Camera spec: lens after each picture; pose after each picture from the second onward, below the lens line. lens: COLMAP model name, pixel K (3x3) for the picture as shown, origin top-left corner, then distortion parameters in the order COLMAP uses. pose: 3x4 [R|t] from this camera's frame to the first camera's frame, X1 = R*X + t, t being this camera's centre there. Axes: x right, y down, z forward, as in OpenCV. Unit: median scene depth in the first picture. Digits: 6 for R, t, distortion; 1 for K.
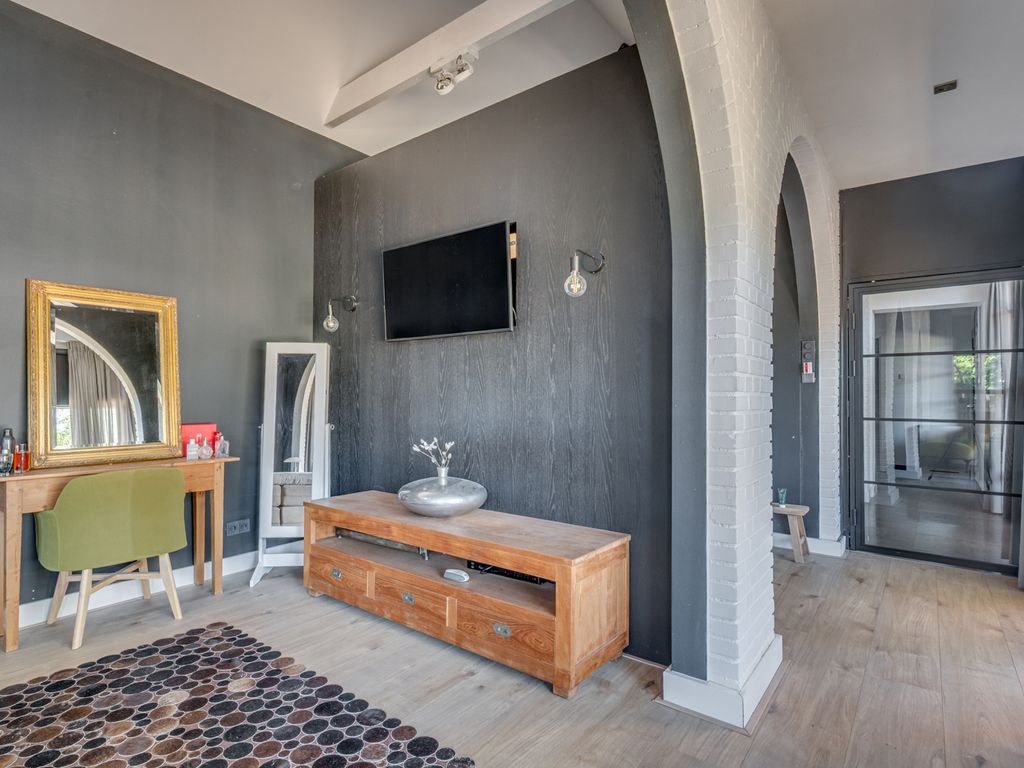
lens RADIAL K [[536.1, 0, 512.0], [0, 536.1, 384.0], [0, 0, 1]] dist [0.001898, -0.000402]
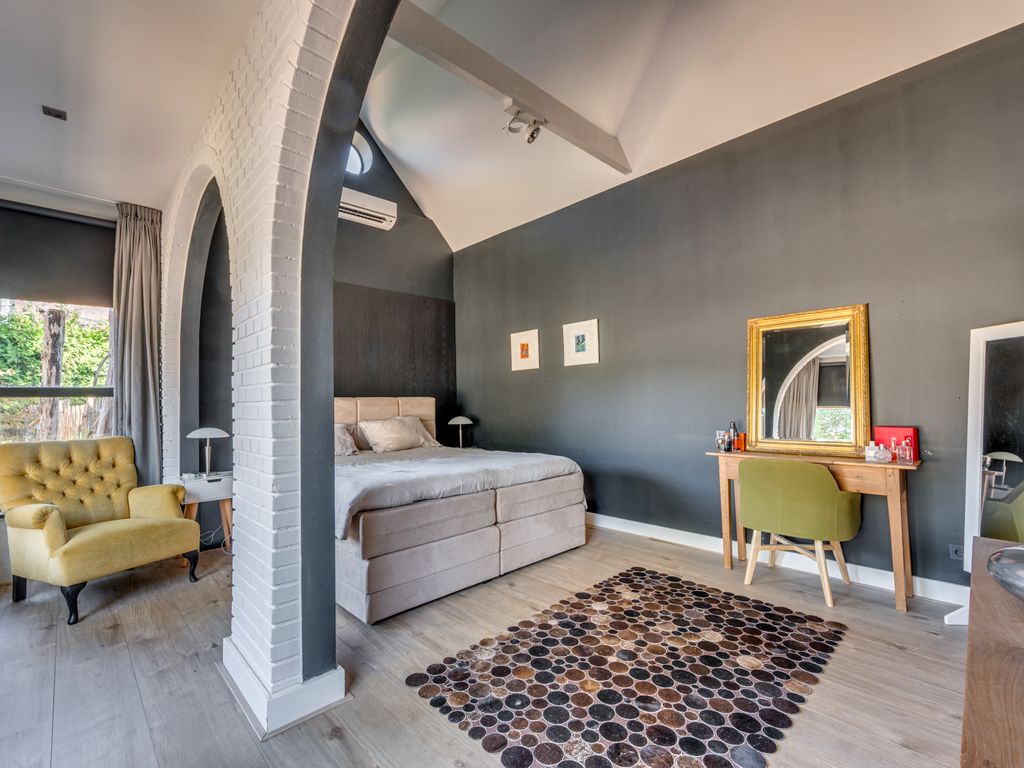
lens RADIAL K [[471.2, 0, 515.4], [0, 471.2, 388.1], [0, 0, 1]] dist [0.000075, -0.000031]
pose [[-0.141190, -0.029511, -0.989543, 0.554267], [0.036561, 0.998718, -0.035001, 0.015272], [0.989307, -0.041121, -0.139930, 0.703737]]
